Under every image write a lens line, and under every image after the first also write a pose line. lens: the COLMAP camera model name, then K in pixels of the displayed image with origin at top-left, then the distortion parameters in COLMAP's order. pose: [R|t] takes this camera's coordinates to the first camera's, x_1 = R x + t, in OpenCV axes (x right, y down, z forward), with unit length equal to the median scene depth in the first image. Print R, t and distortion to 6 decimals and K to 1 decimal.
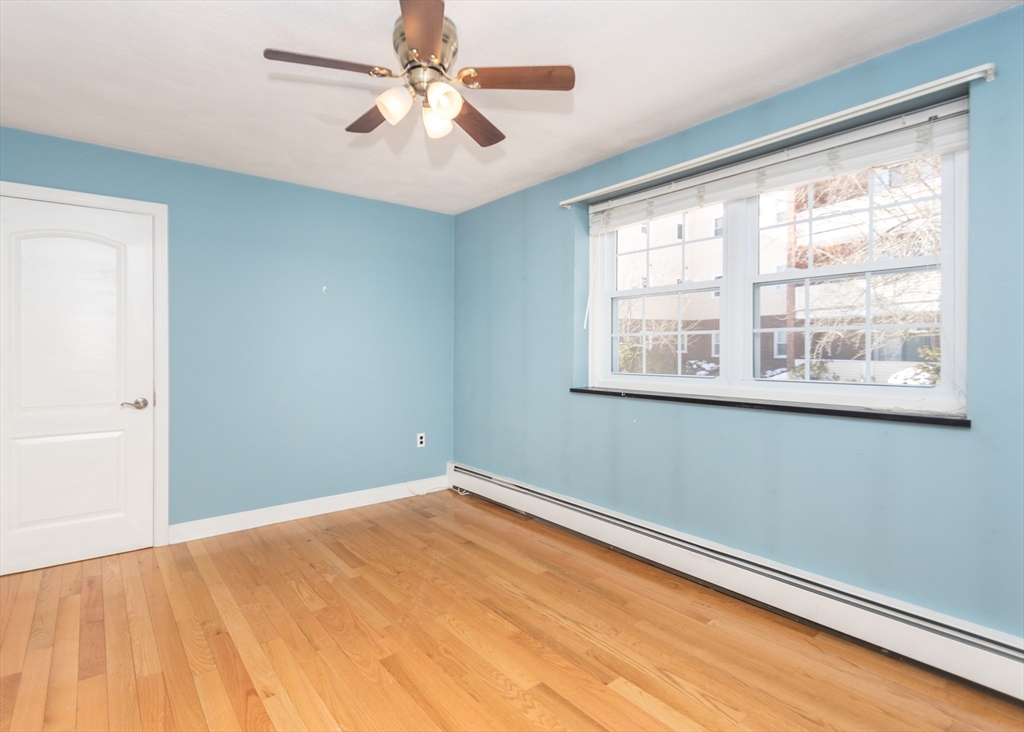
lens RADIAL K [[504.6, 0, 474.0], [0, 504.6, 352.6], [0, 0, 1]] dist [0.003847, -0.002303]
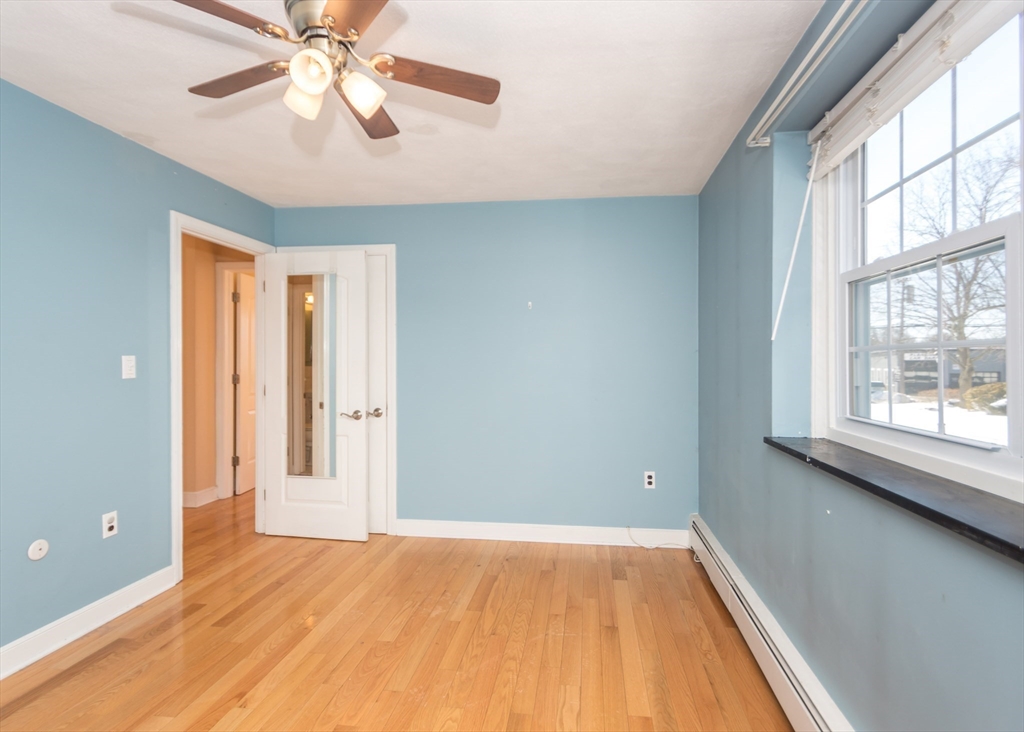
lens RADIAL K [[504.6, 0, 522.3], [0, 504.6, 362.1], [0, 0, 1]] dist [0.003847, -0.002303]
pose [[0.723417, 0.003218, -0.690404, 0.466505], [-0.005258, 0.999986, -0.000849, -0.021903], [0.690392, 0.004244, 0.723423, 0.408859]]
